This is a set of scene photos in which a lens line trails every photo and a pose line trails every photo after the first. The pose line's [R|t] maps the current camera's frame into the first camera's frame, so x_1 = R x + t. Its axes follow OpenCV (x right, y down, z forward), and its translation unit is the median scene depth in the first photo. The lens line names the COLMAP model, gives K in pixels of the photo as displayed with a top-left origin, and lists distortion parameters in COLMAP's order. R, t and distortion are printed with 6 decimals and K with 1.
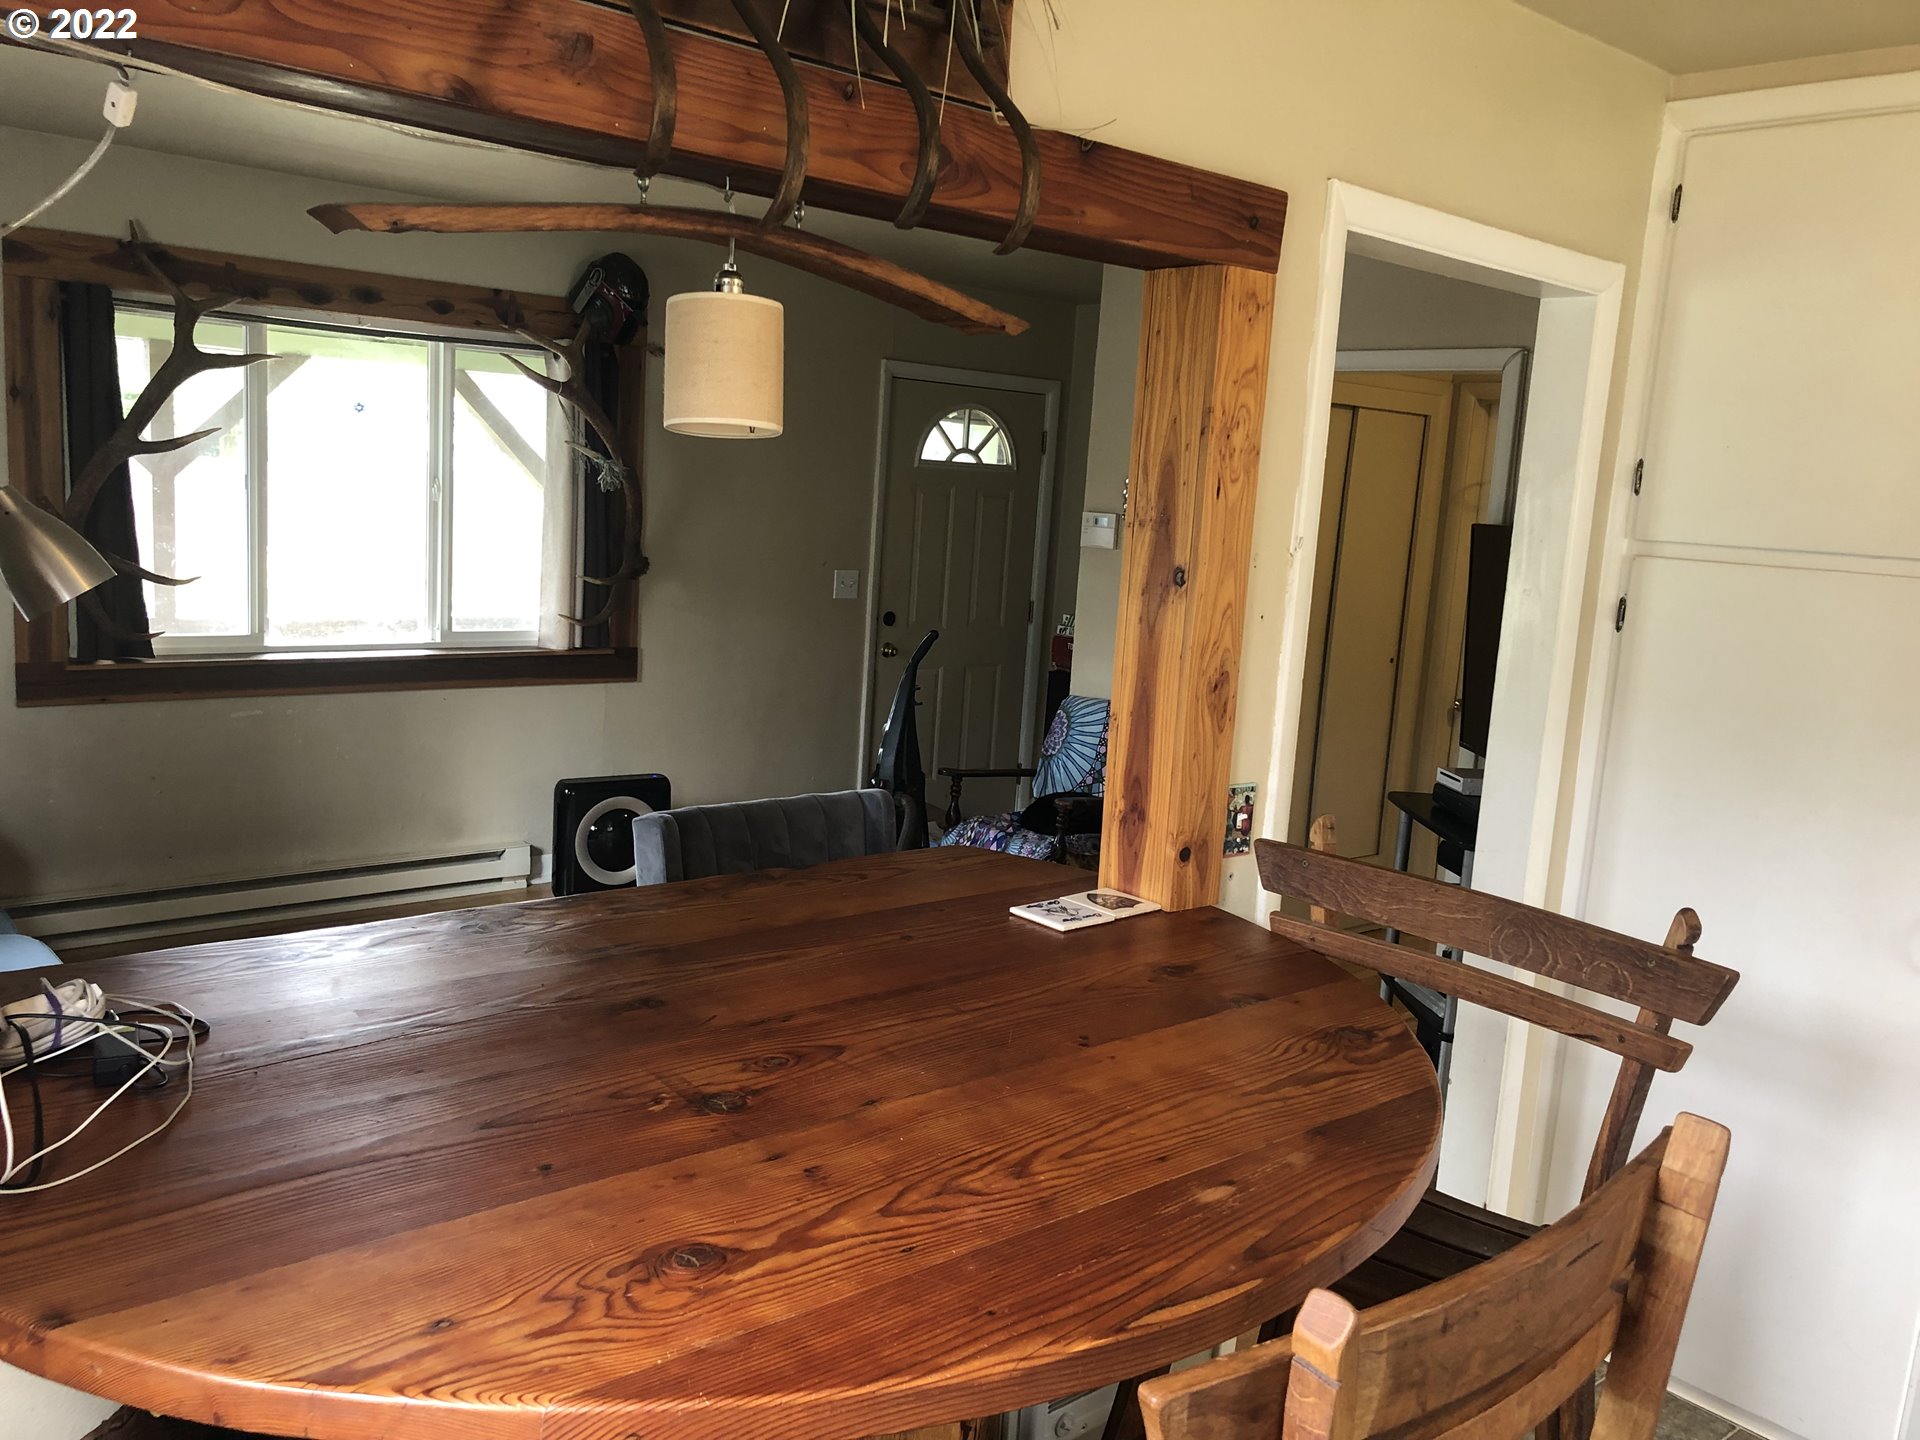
lens RADIAL K [[1563.4, 0, 924.3], [0, 1563.4, 741.2], [0, 0, 1]] dist [0.014166, -0.005552]
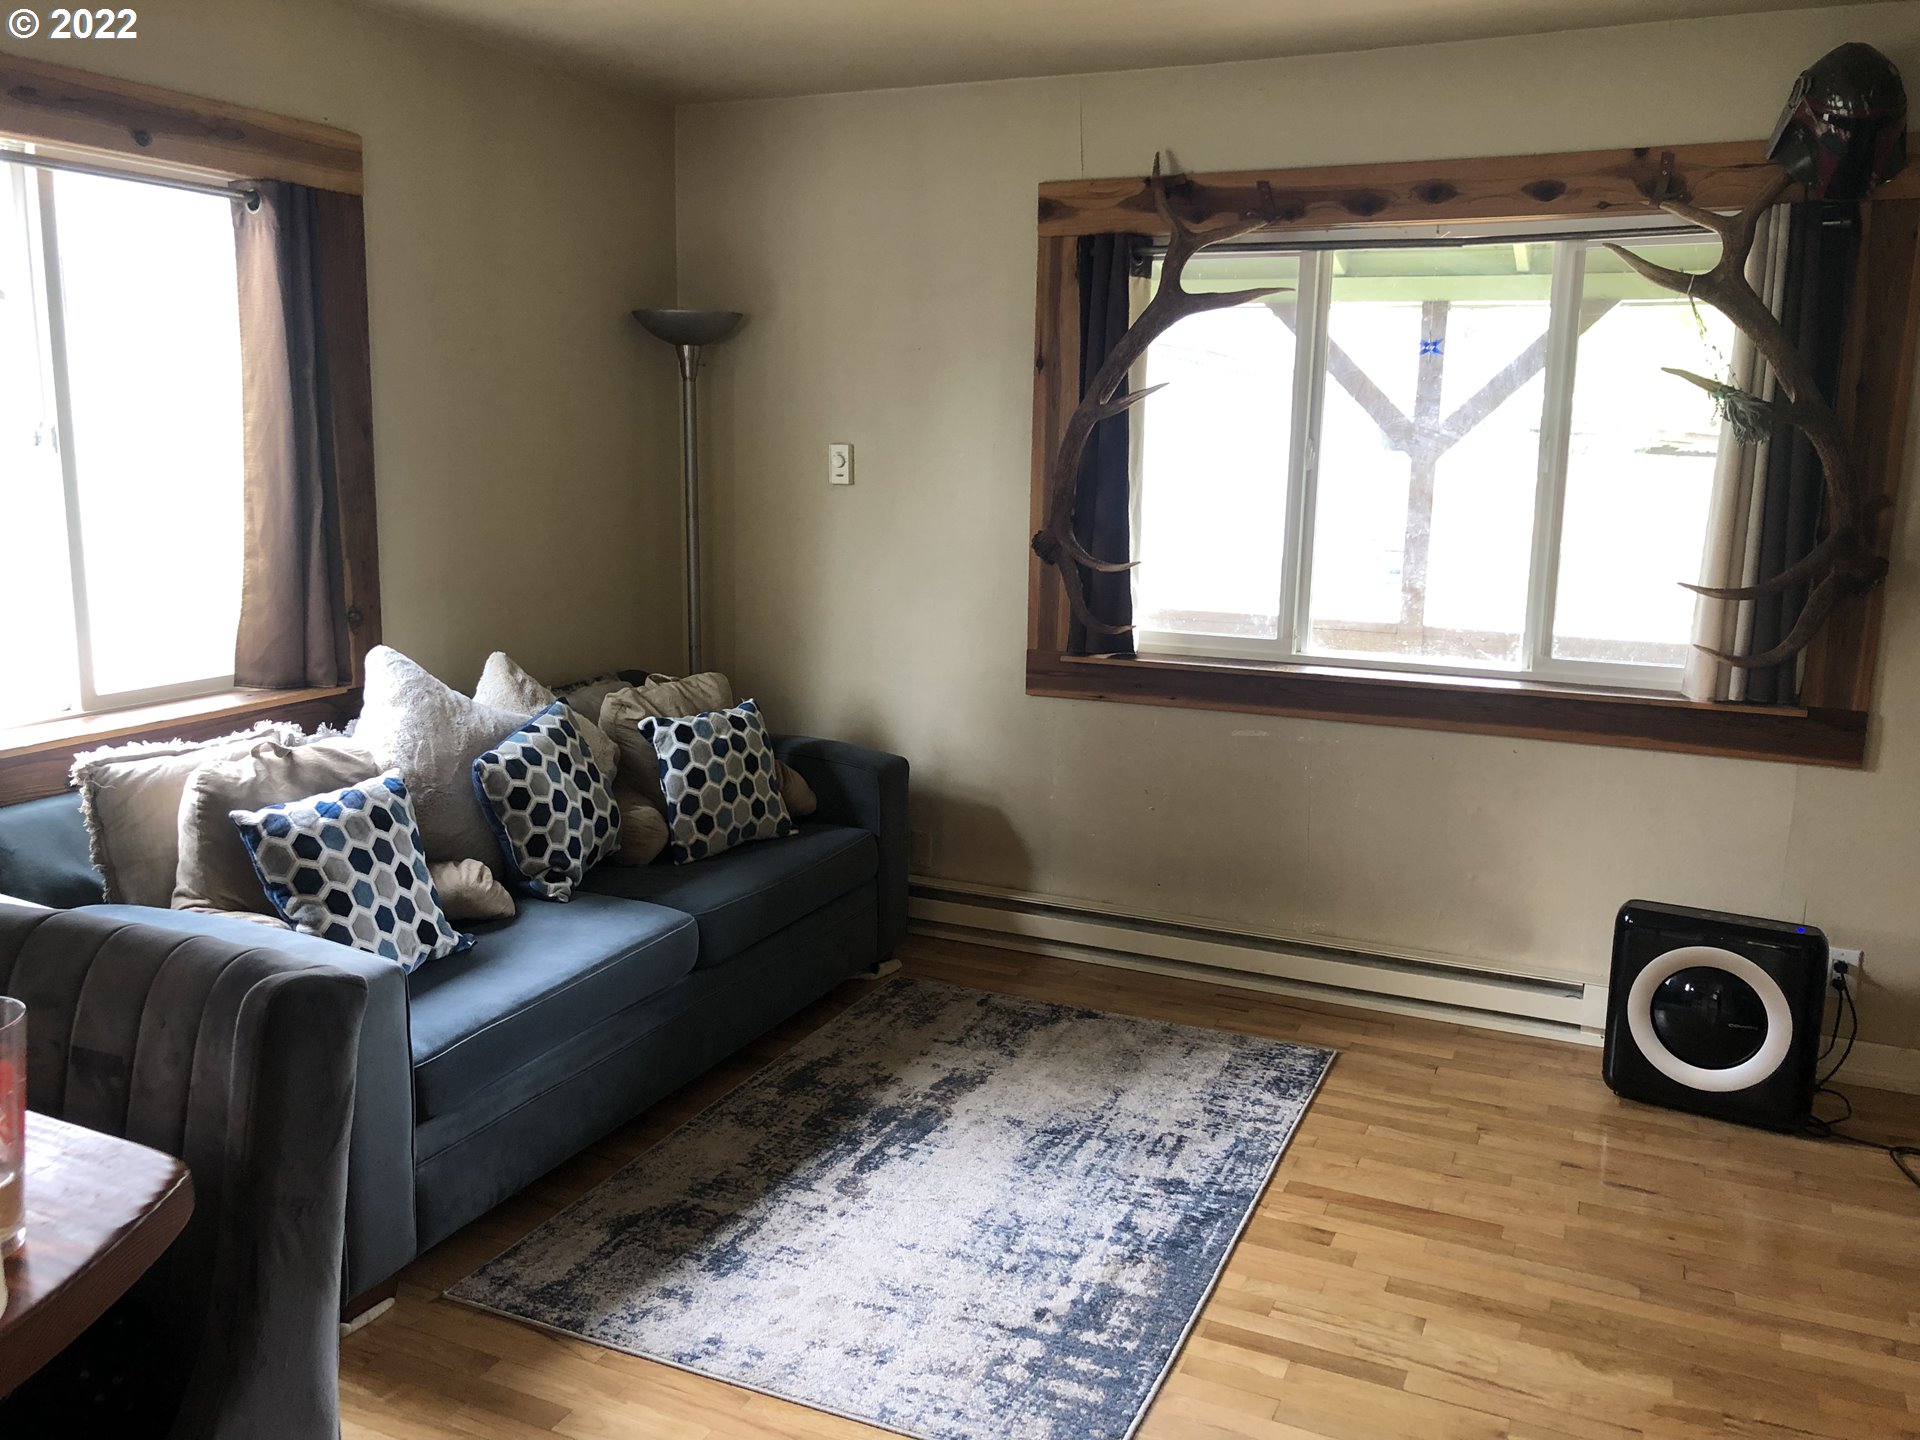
lens RADIAL K [[1559.6, 0, 955.2], [0, 1559.6, 710.7], [0, 0, 1]] dist [0.060808, -0.092863]
pose [[0.444766, 0.106270, -0.889320, 0.409199], [-0.137568, 0.989259, 0.049412, -0.089496], [0.885019, 0.100365, 0.454608, 0.888463]]
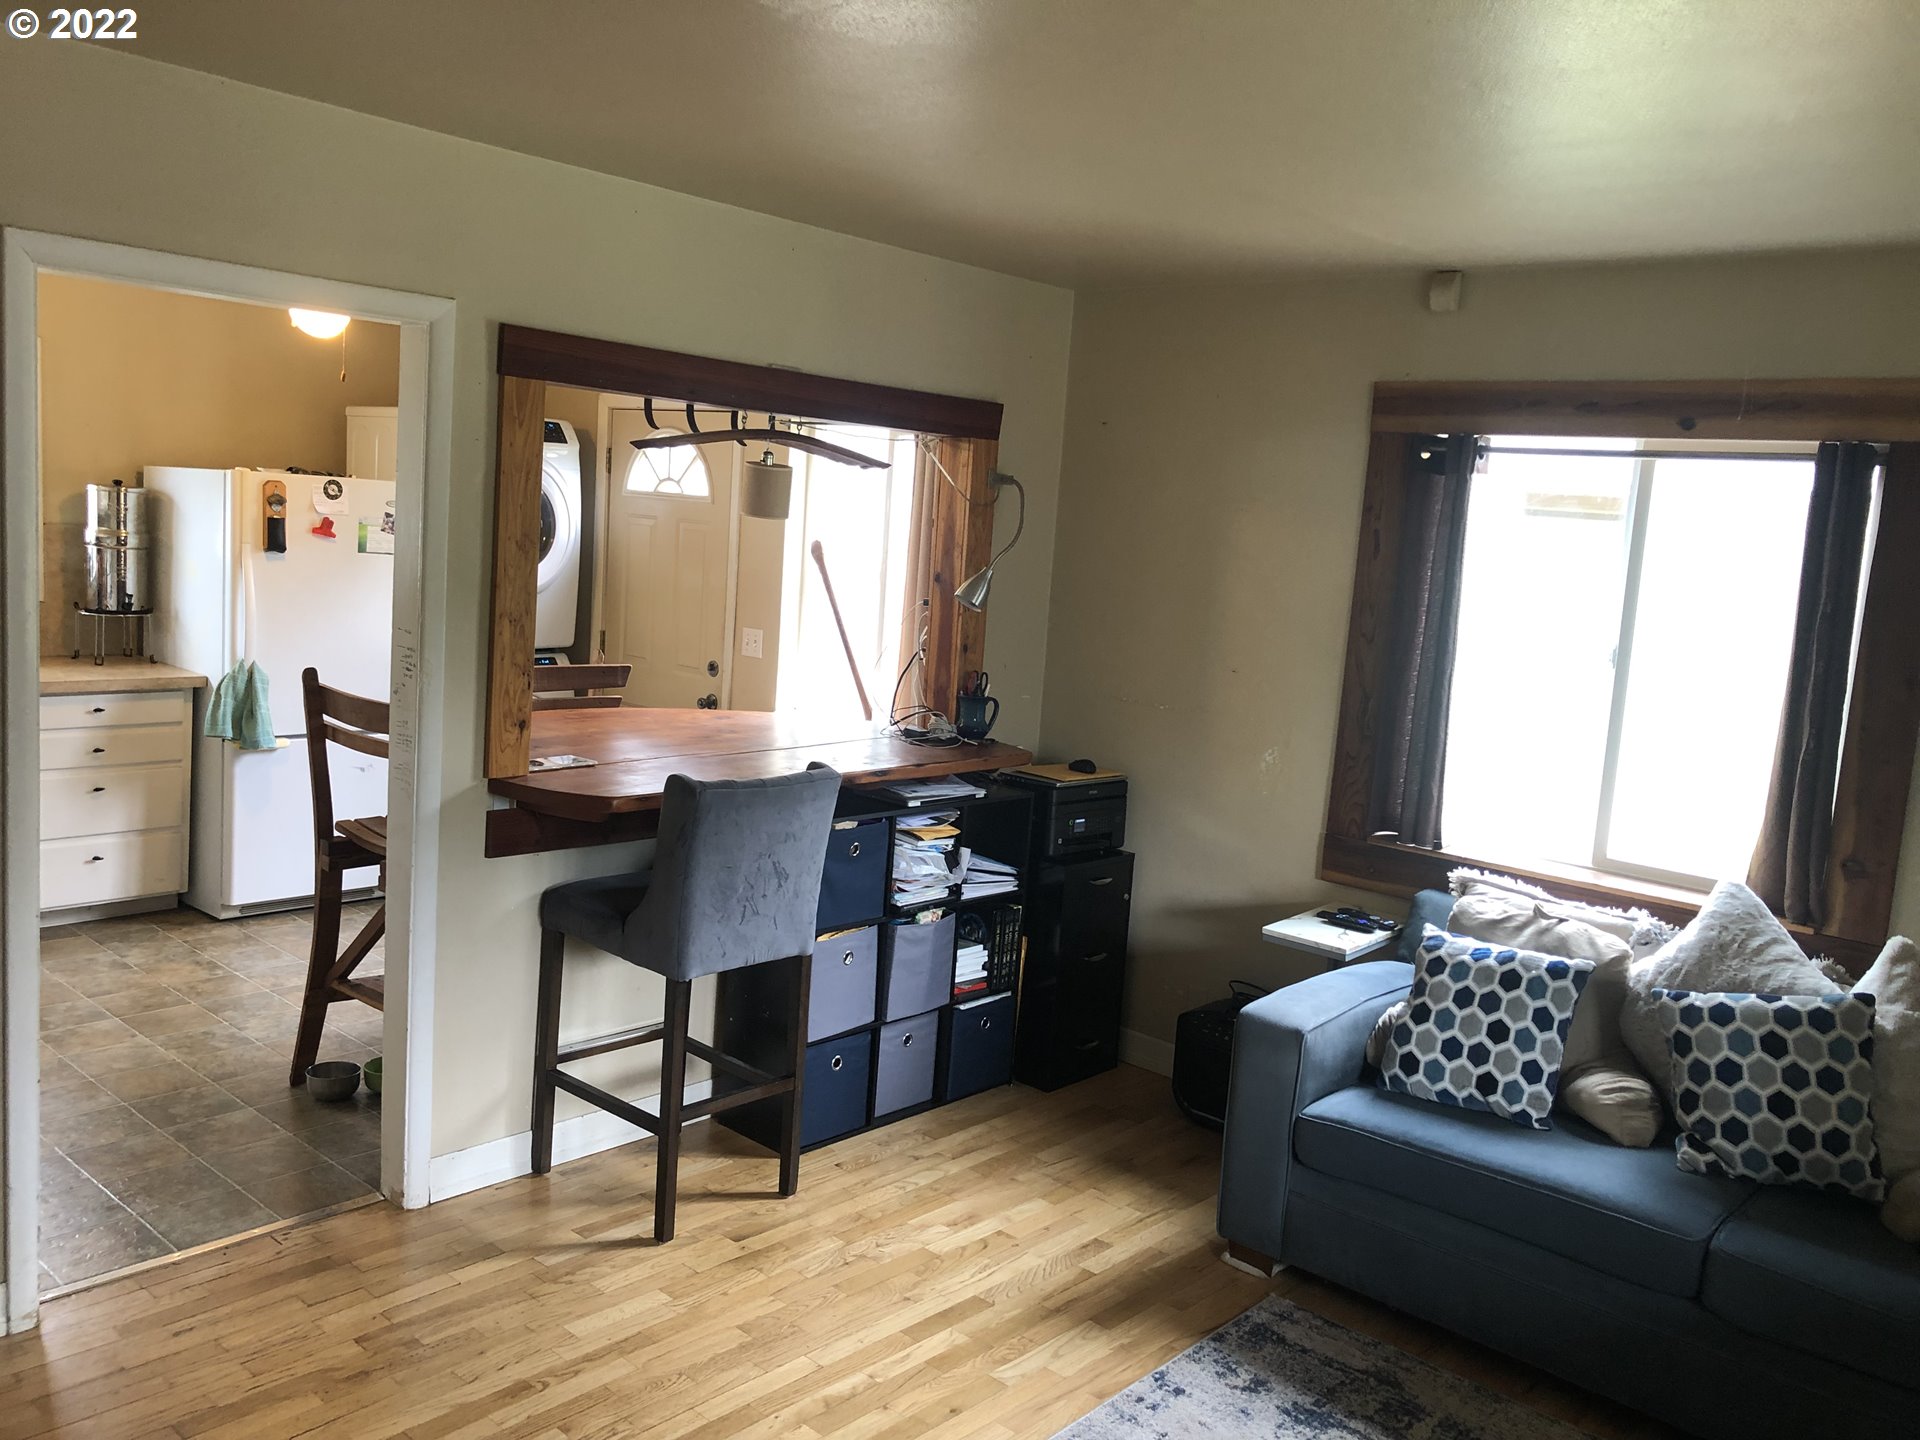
lens RADIAL K [[1545.2, 0, 1027.2], [0, 1545.2, 713.6], [0, 0, 1]] dist [-0.080692, 0.065527]
pose [[-0.971796, -0.112647, -0.207180, -0.041730], [-0.167481, 0.948168, 0.270050, -0.365412], [0.166021, 0.297132, -0.940292, 2.012007]]
